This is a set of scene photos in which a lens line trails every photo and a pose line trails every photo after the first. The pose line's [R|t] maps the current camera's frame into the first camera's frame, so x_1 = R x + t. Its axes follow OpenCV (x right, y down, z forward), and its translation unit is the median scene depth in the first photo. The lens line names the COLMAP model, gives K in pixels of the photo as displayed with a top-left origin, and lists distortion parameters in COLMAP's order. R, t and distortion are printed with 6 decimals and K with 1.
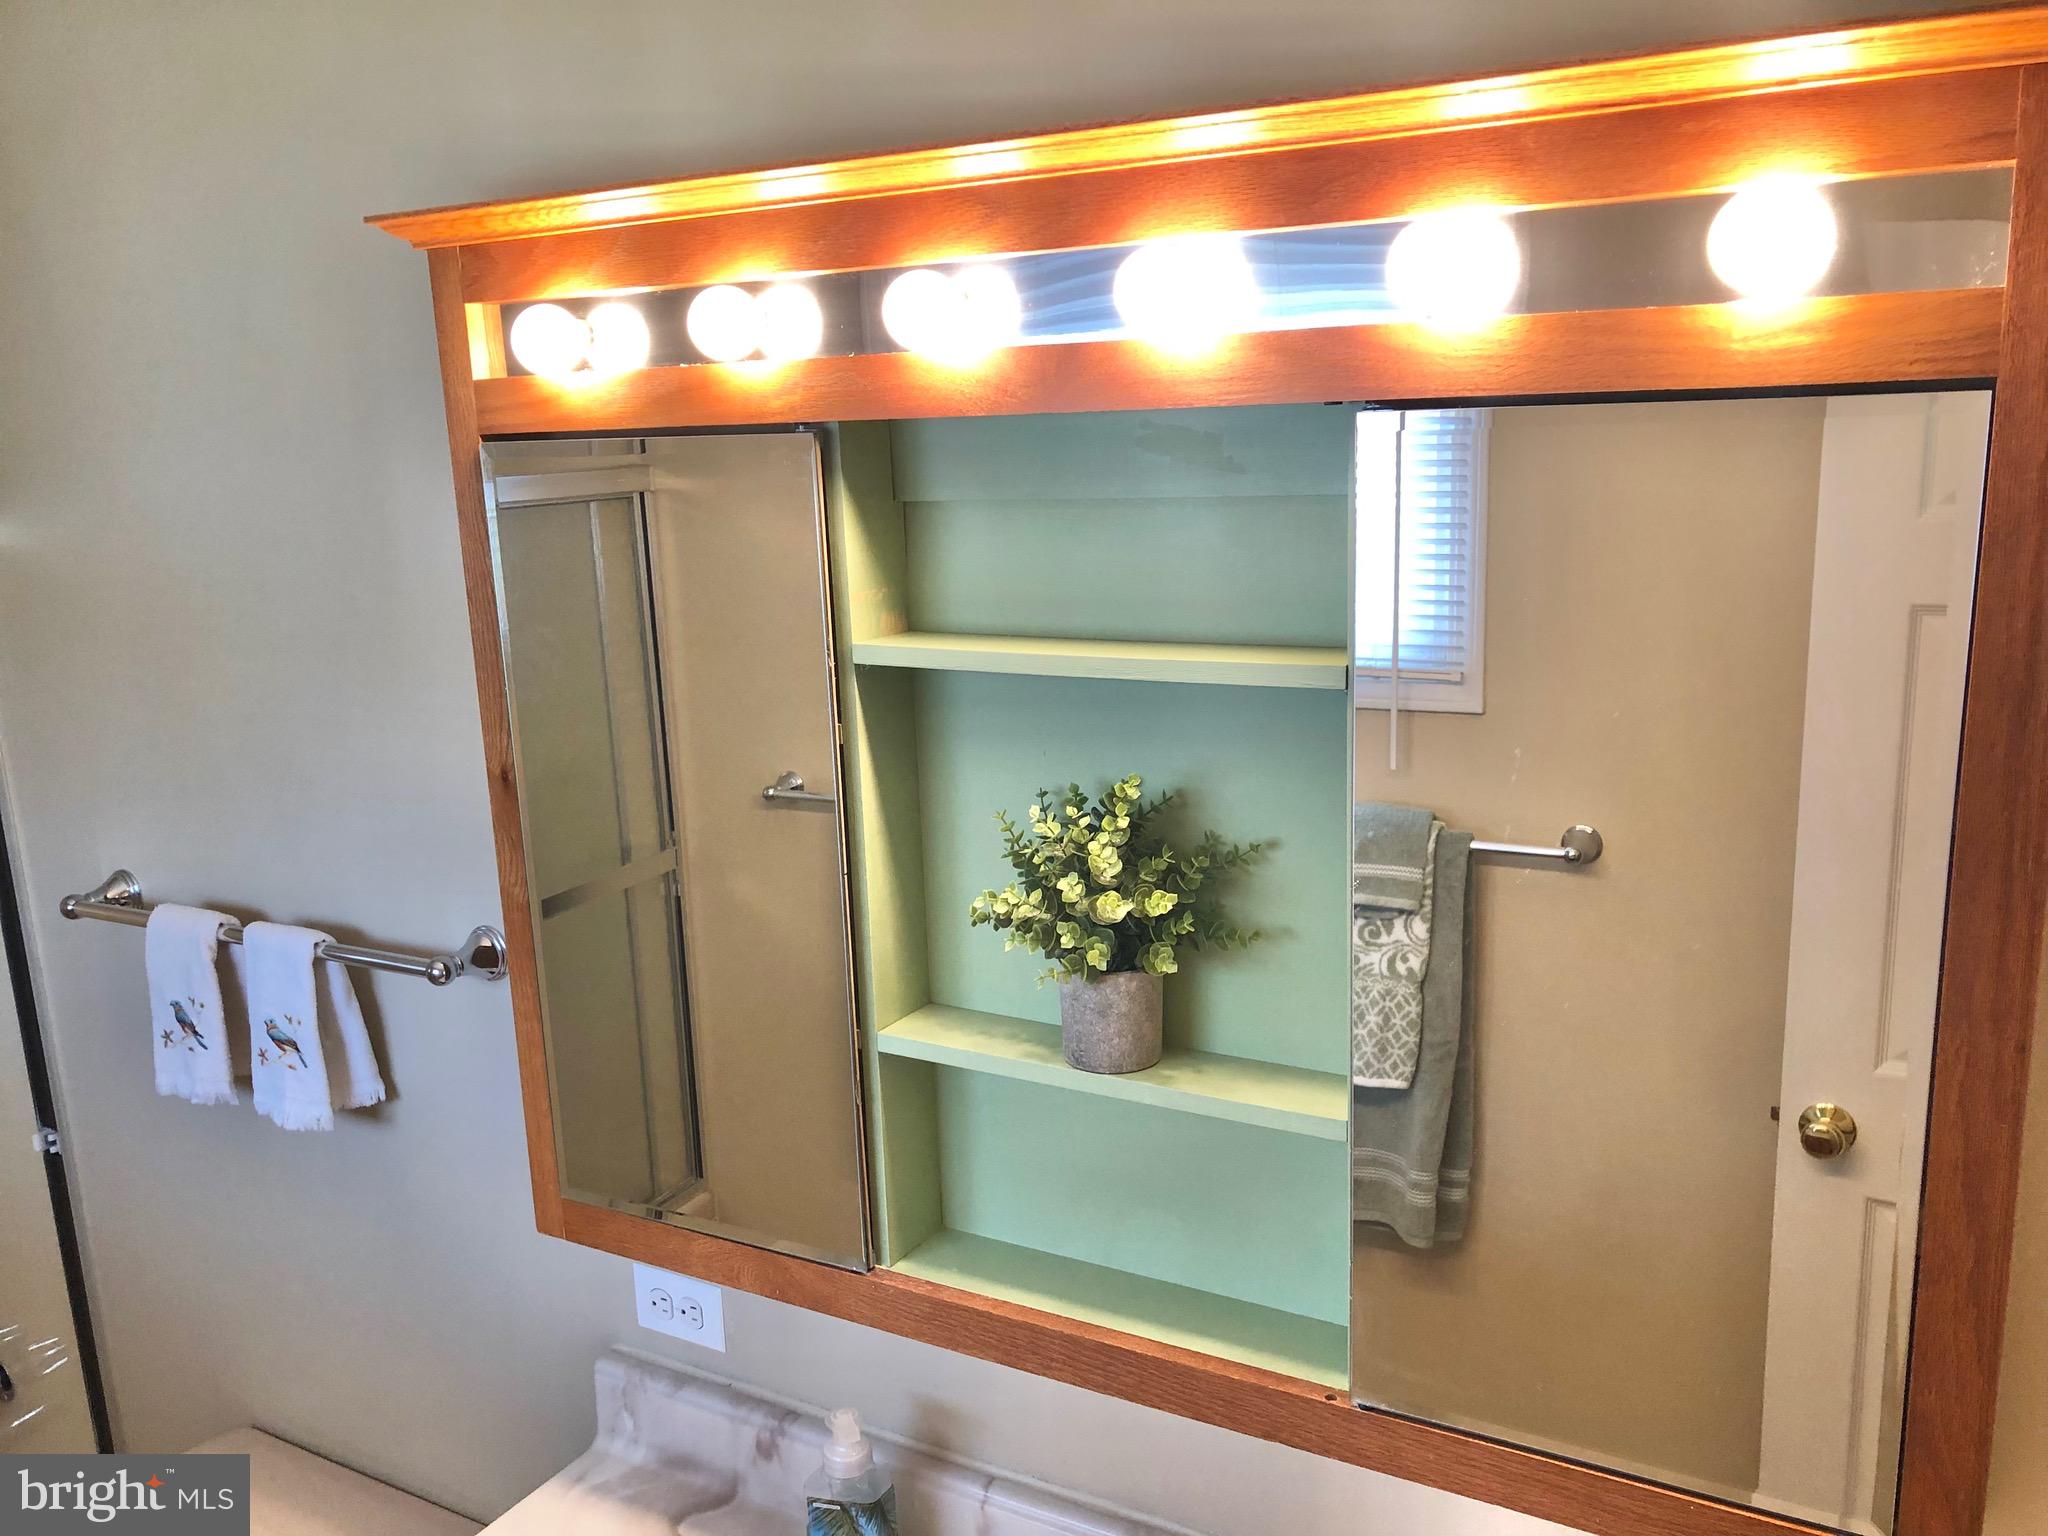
lens RADIAL K [[1677.6, 0, 1019.2], [0, 1677.6, 771.0], [0, 0, 1]] dist [0.006580, 0.002925]
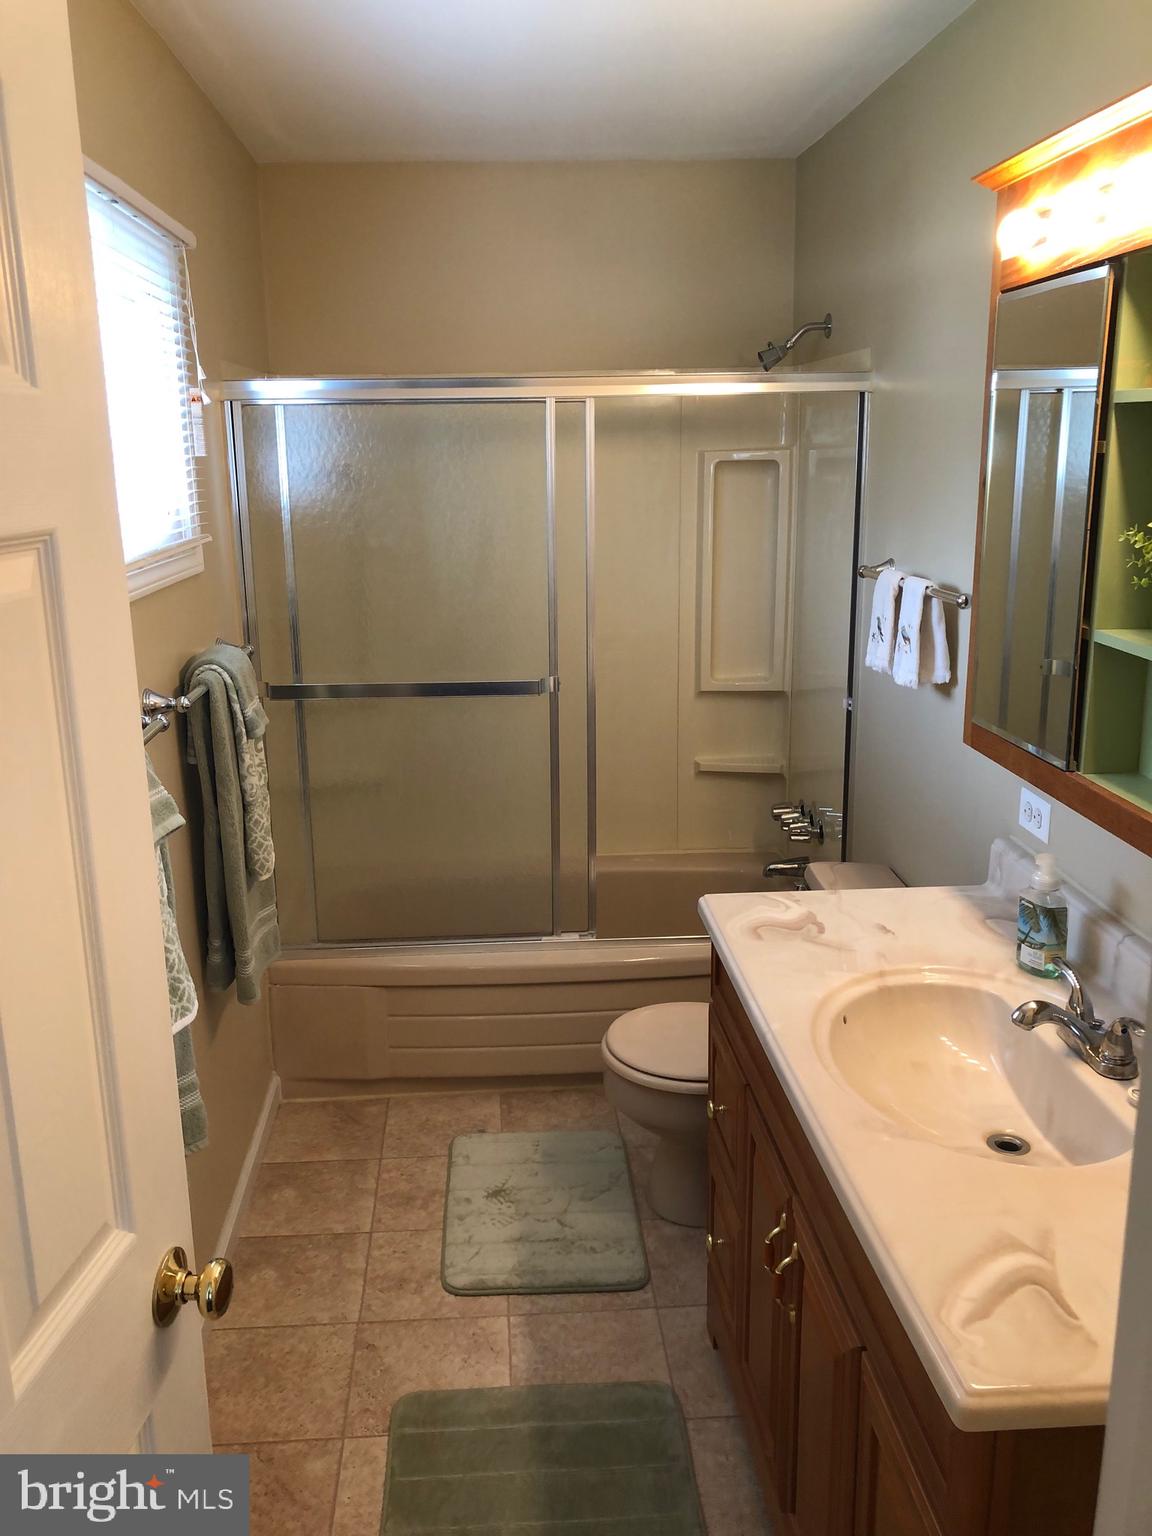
lens RADIAL K [[1258.2, 0, 565.9], [0, 1258.2, 765.7], [0, 0, 1]] dist [0.006580, 0.002925]
pose [[0.540136, 0.225168, -0.810896, 0.581074], [-0.175927, 0.972465, 0.152848, 0.158520], [0.822984, 0.060100, 0.564876, -0.132861]]
